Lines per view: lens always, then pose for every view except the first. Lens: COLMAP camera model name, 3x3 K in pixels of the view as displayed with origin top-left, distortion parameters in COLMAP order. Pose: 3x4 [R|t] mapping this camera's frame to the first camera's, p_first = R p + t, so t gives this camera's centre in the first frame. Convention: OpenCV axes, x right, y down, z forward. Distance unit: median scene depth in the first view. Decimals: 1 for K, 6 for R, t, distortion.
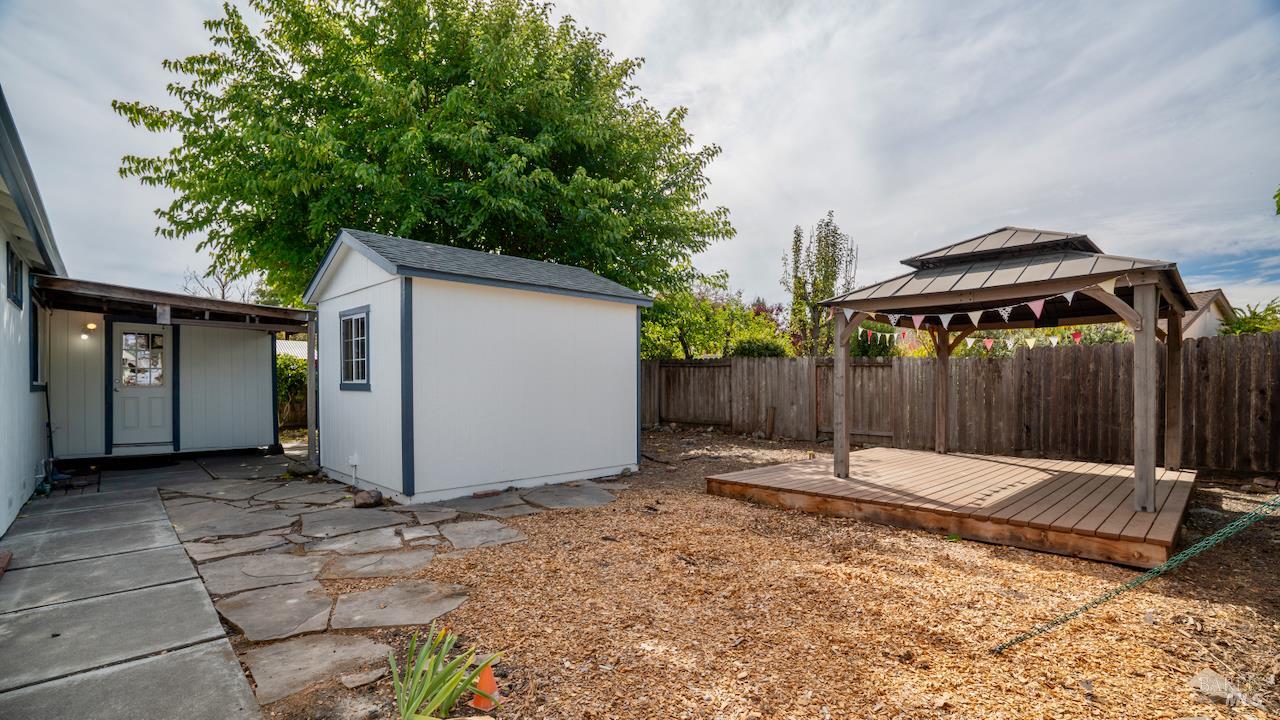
lens RADIAL K [[611.3, 0, 648.1], [0, 611.3, 392.0], [0, 0, 1]] dist [0.000243, 0.000060]
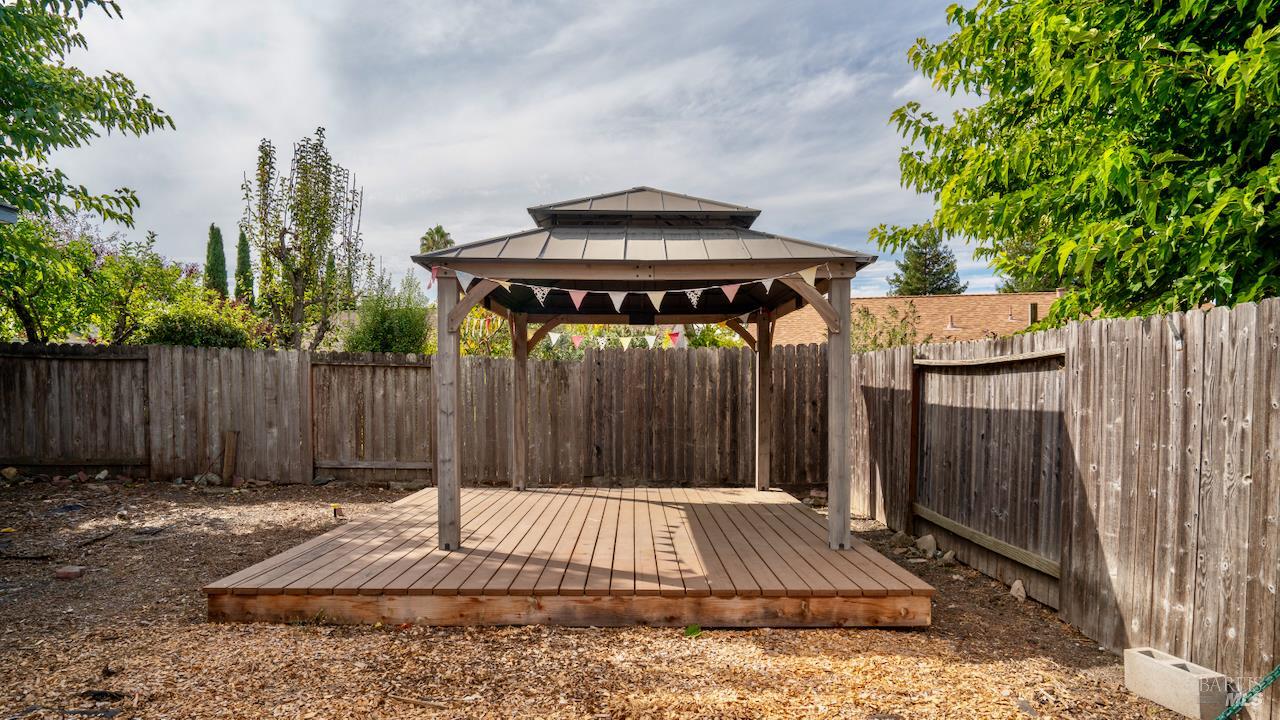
lens RADIAL K [[782.8, 0, 646.3], [0, 782.8, 407.1], [0, 0, 1]] dist [-0.036107, 0.041623]
pose [[0.701617, -0.009997, 0.712484, -0.072134], [0.004604, 0.999944, 0.009497, -0.005845], [-0.712539, -0.003383, 0.701624, 0.236060]]
